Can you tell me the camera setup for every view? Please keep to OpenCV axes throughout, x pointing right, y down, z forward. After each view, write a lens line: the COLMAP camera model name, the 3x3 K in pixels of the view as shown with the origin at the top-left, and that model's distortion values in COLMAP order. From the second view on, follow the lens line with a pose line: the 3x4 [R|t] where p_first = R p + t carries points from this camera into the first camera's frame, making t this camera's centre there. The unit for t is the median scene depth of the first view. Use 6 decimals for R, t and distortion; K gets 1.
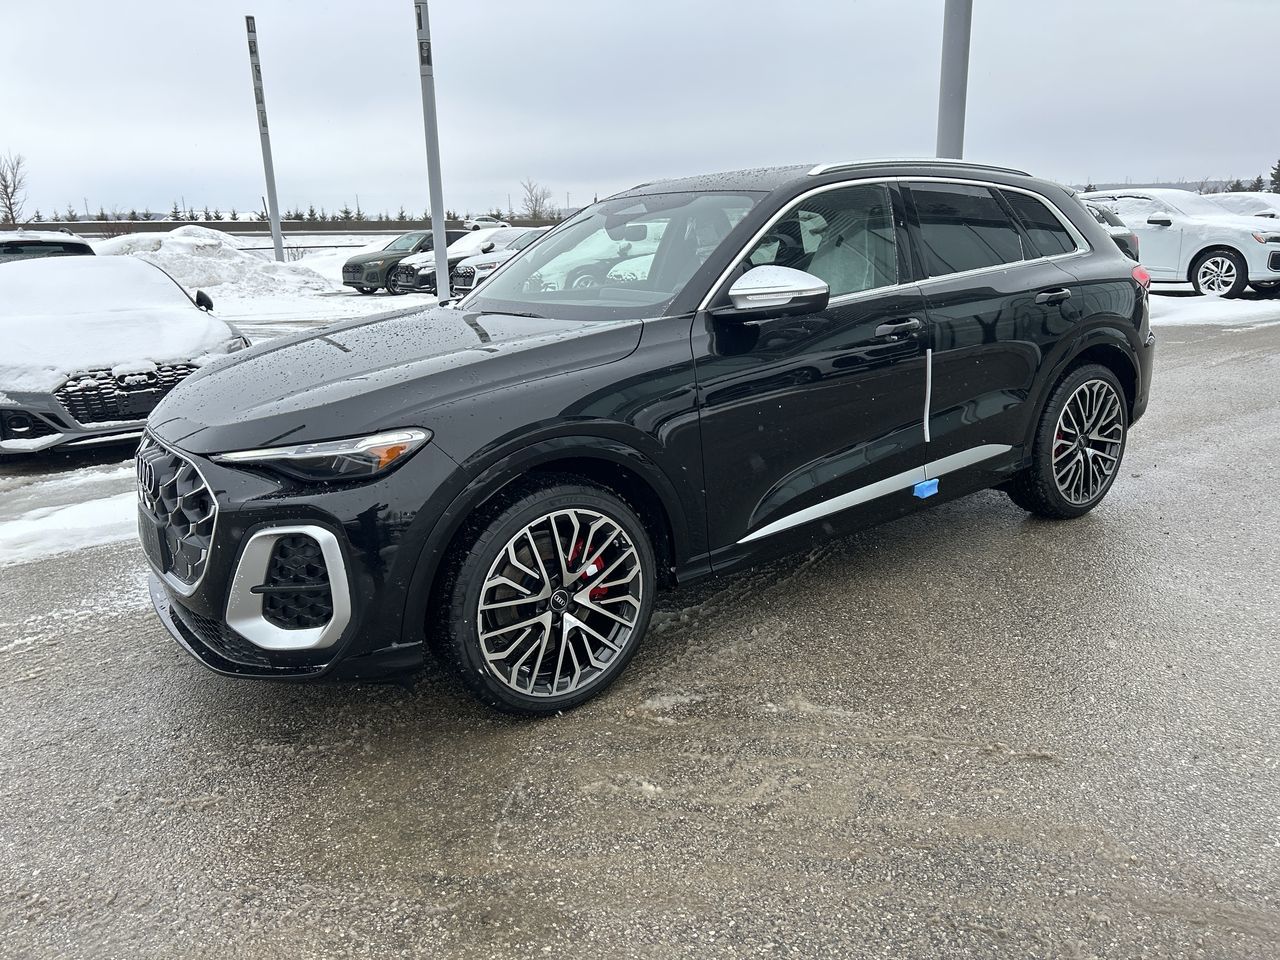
lens RADIAL K [[955.3, 0, 624.4], [0, 955.3, 477.7], [0, 0, 1]] dist [0.069258, -0.073903]
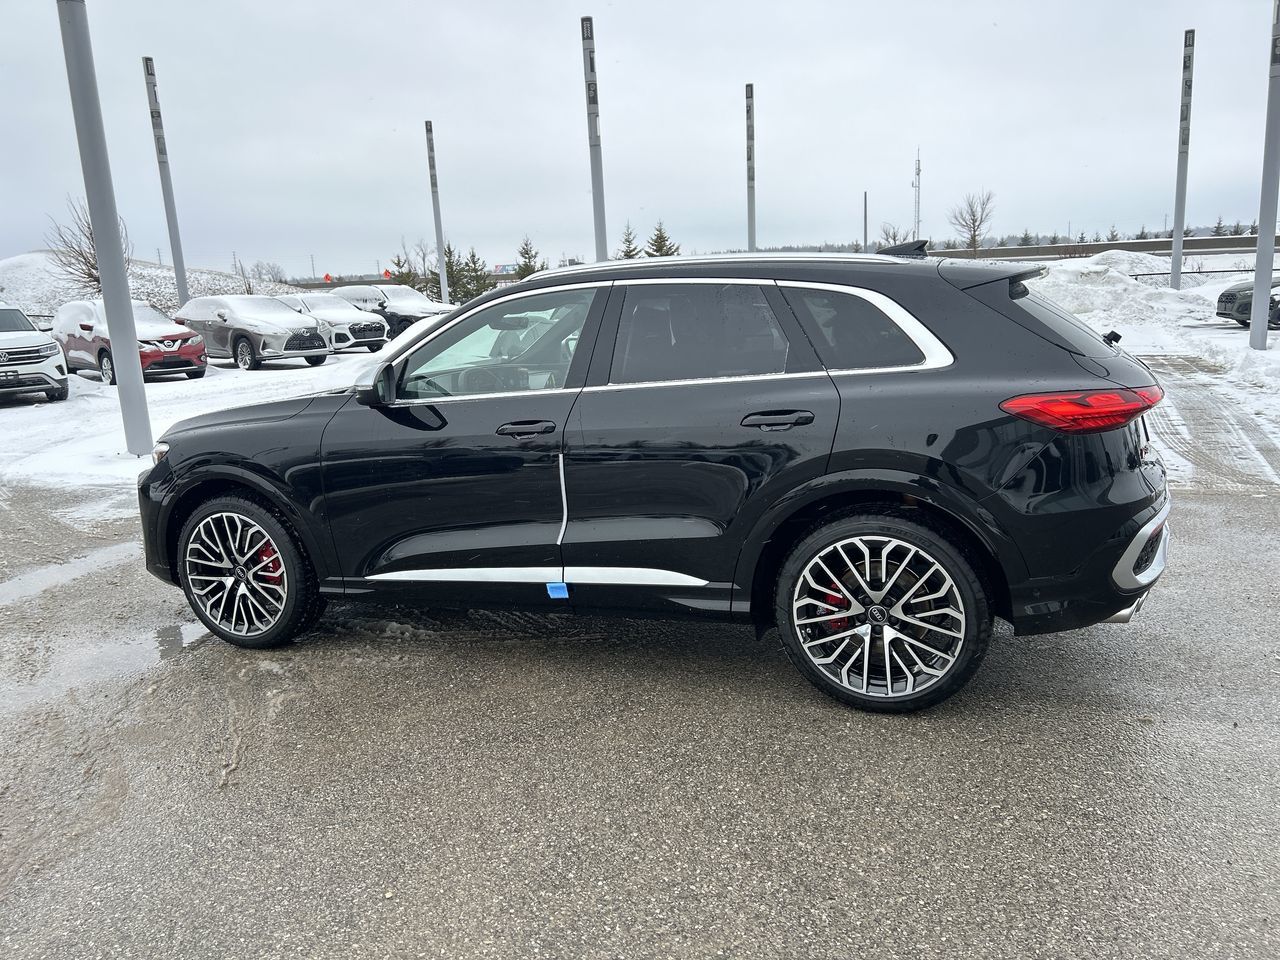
lens RADIAL K [[954.3, 0, 625.0], [0, 954.3, 471.8], [0, 0, 1]] dist [0.080098, -0.093107]
pose [[0.542087, 0.168926, -0.823168, 1.388013], [-0.185634, 0.979458, 0.078753, -0.243181], [0.819562, 0.110117, 0.562310, 0.582088]]
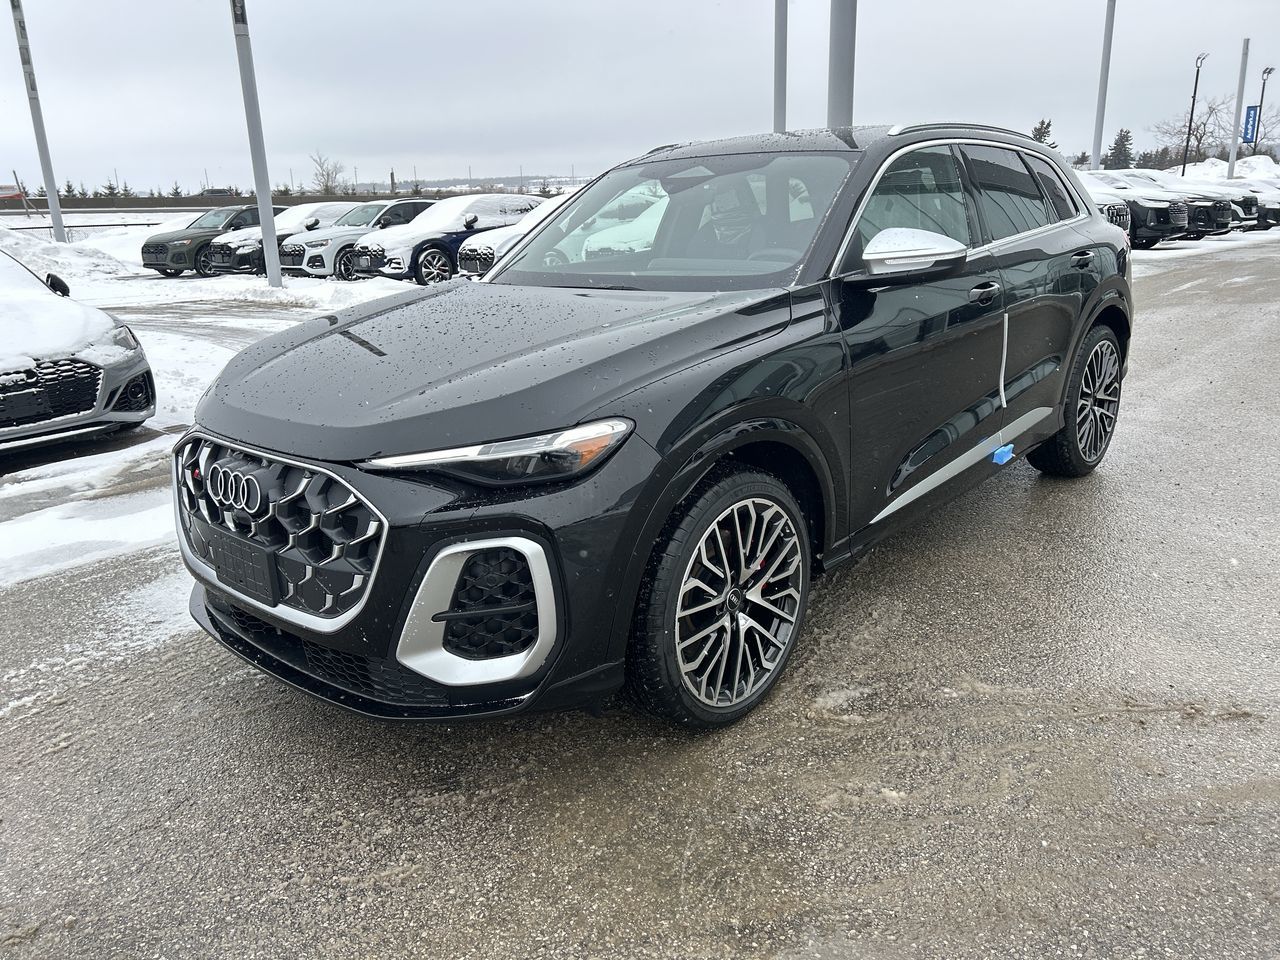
lens RADIAL K [[955.3, 0, 624.4], [0, 955.3, 477.7], [0, 0, 1]] dist [0.069258, -0.073903]
pose [[0.978861, -0.060541, 0.195359, -0.318229], [0.056241, 0.998039, 0.027491, -0.017215], [-0.196640, -0.015923, 0.980347, 0.120008]]
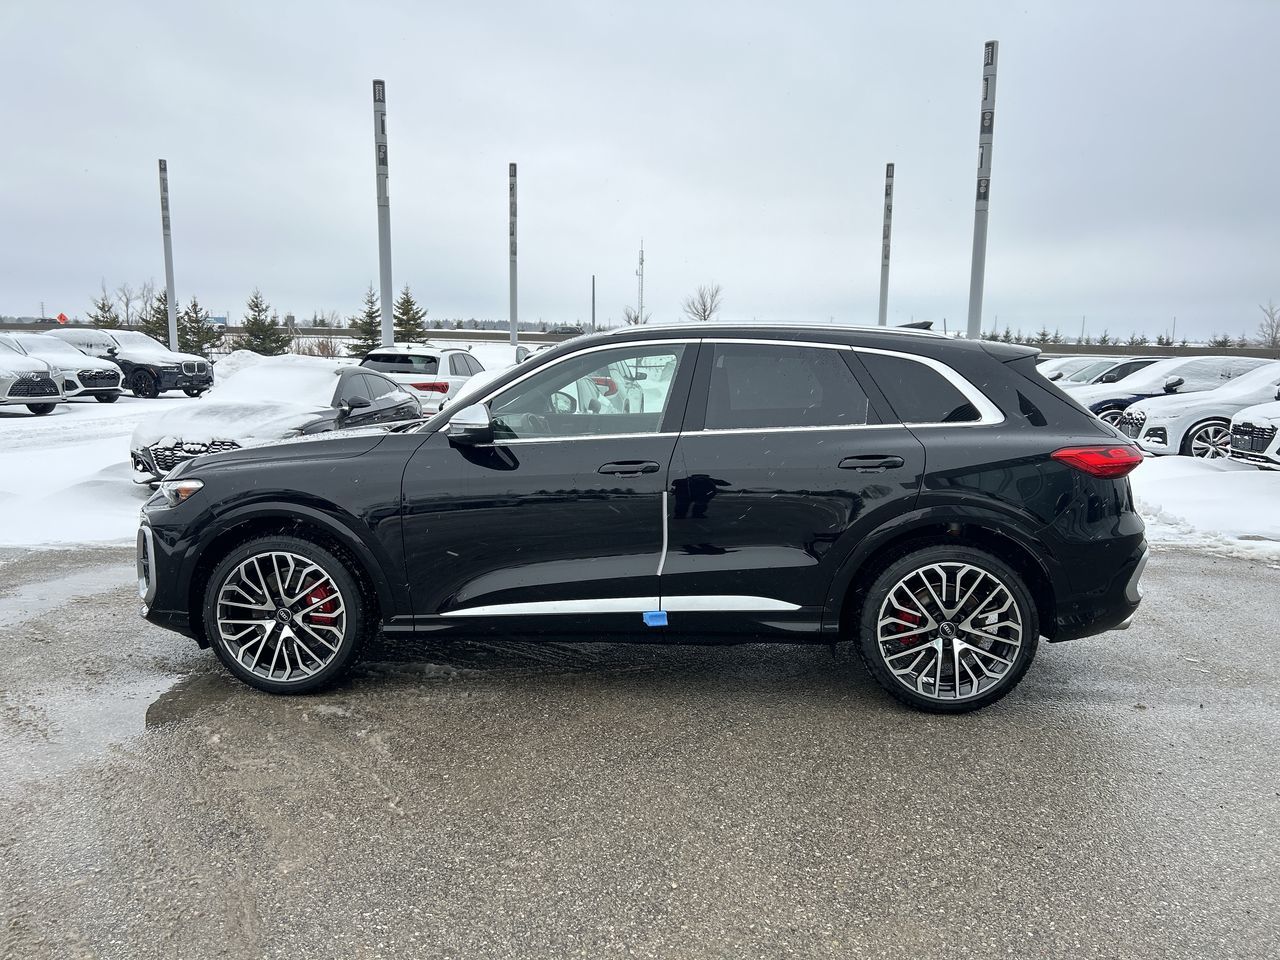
lens RADIAL K [[955.3, 0, 624.4], [0, 955.3, 477.7], [0, 0, 1]] dist [0.069258, -0.073903]
pose [[0.758955, 0.128025, -0.638433, 1.146983], [-0.202127, 0.978366, -0.044093, -0.108002], [0.618976, 0.162509, 0.768413, 0.152806]]
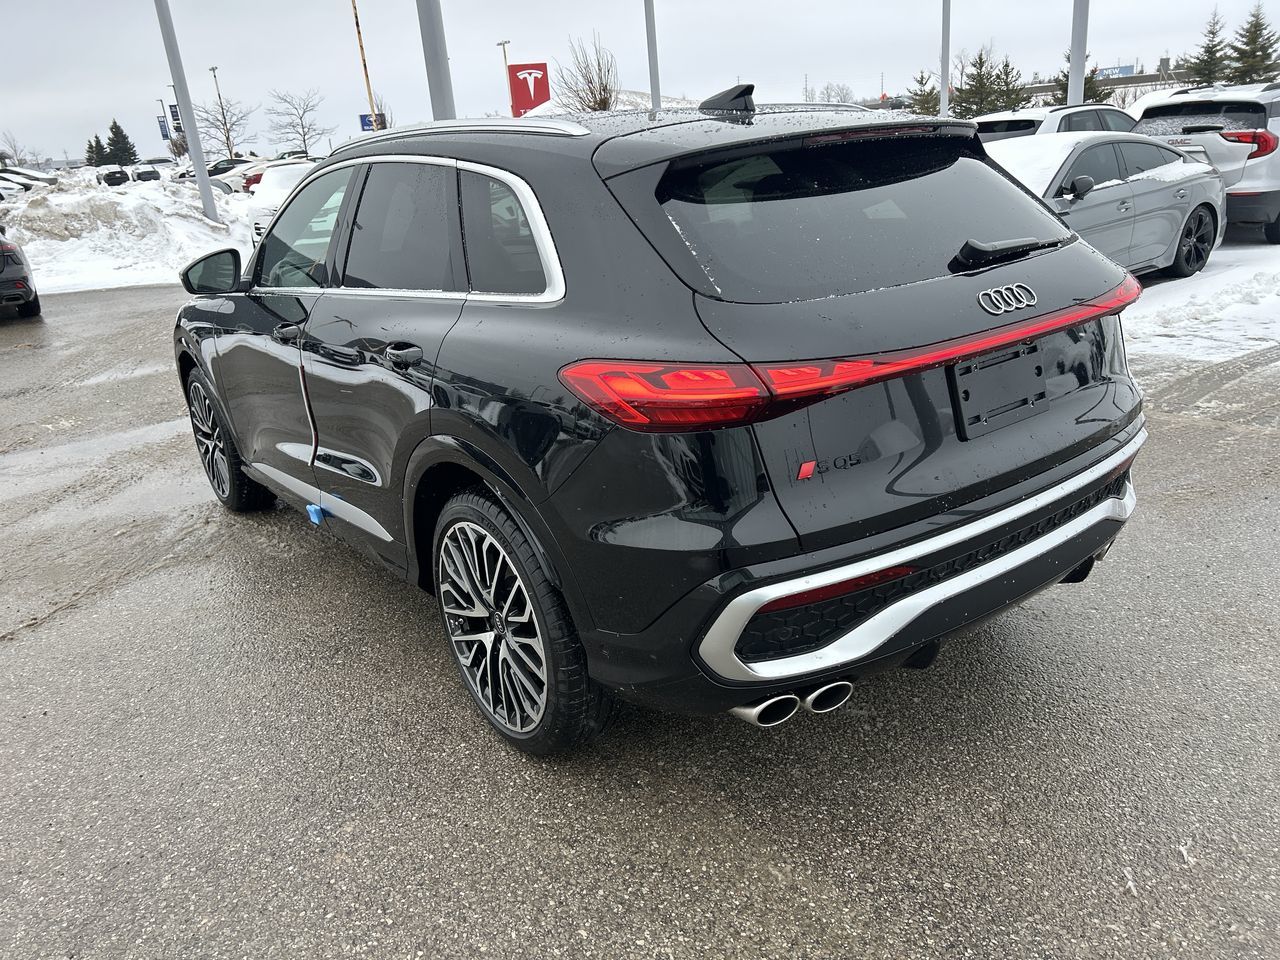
lens RADIAL K [[955.8, 0, 633.2], [0, 955.8, 480.4], [0, 0, 1]] dist [0.068574, -0.068357]
pose [[0.028788, 0.360047, -0.932490, 1.403031], [-0.177130, 0.919950, 0.349737, -0.472927], [0.983766, 0.155103, 0.090259, 1.459023]]
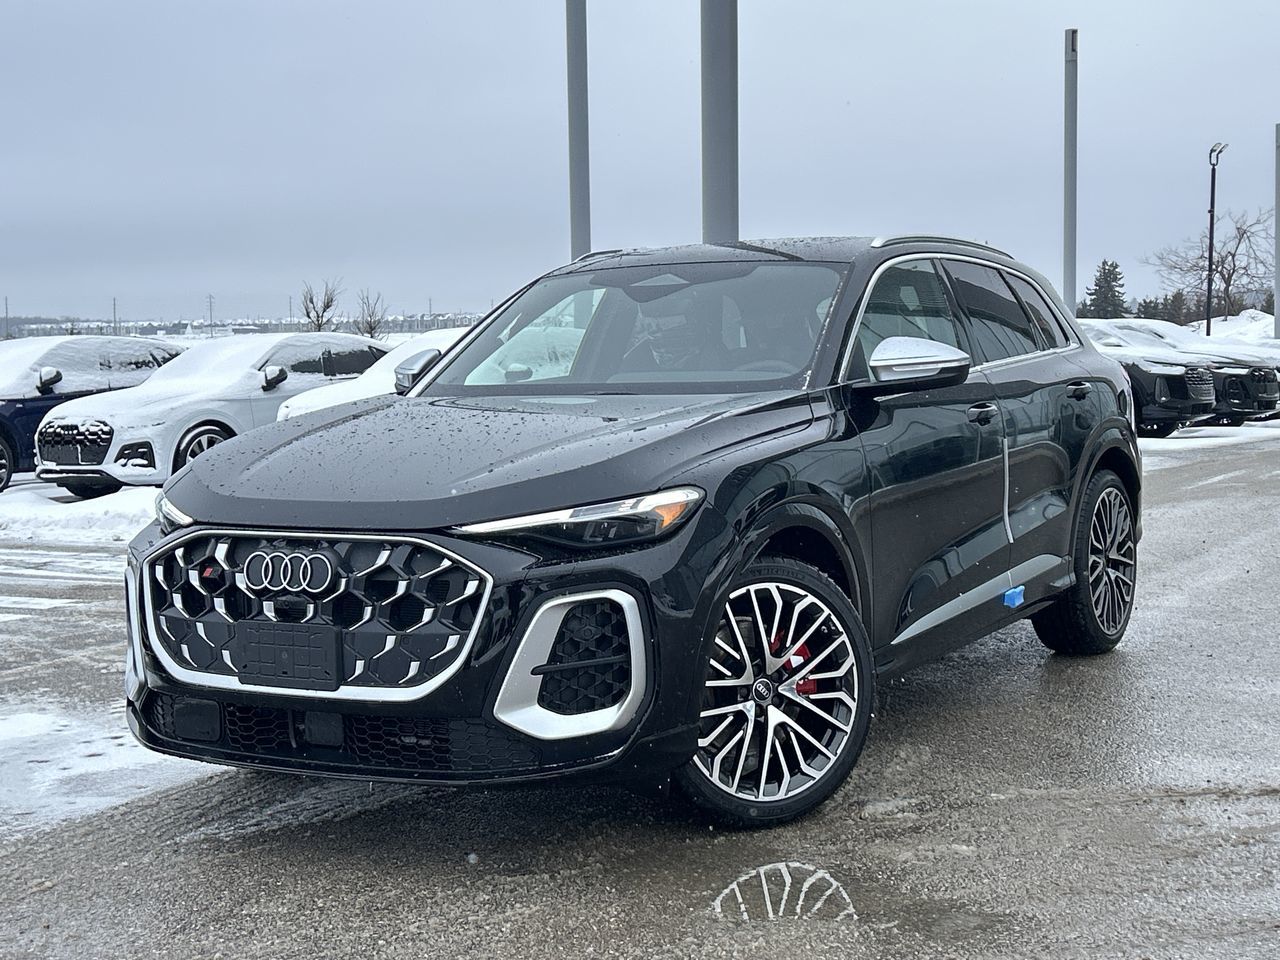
lens RADIAL K [[1848.2, 0, 583.9], [0, 1848.2, 501.9], [0, 0, 1]] dist [0.285575, -1.004254]
pose [[0.925391, -0.018061, 0.378583, -0.826448], [0.087190, 0.982219, -0.166266, 0.210568], [-0.368848, 0.186869, 0.910511, -0.498932]]
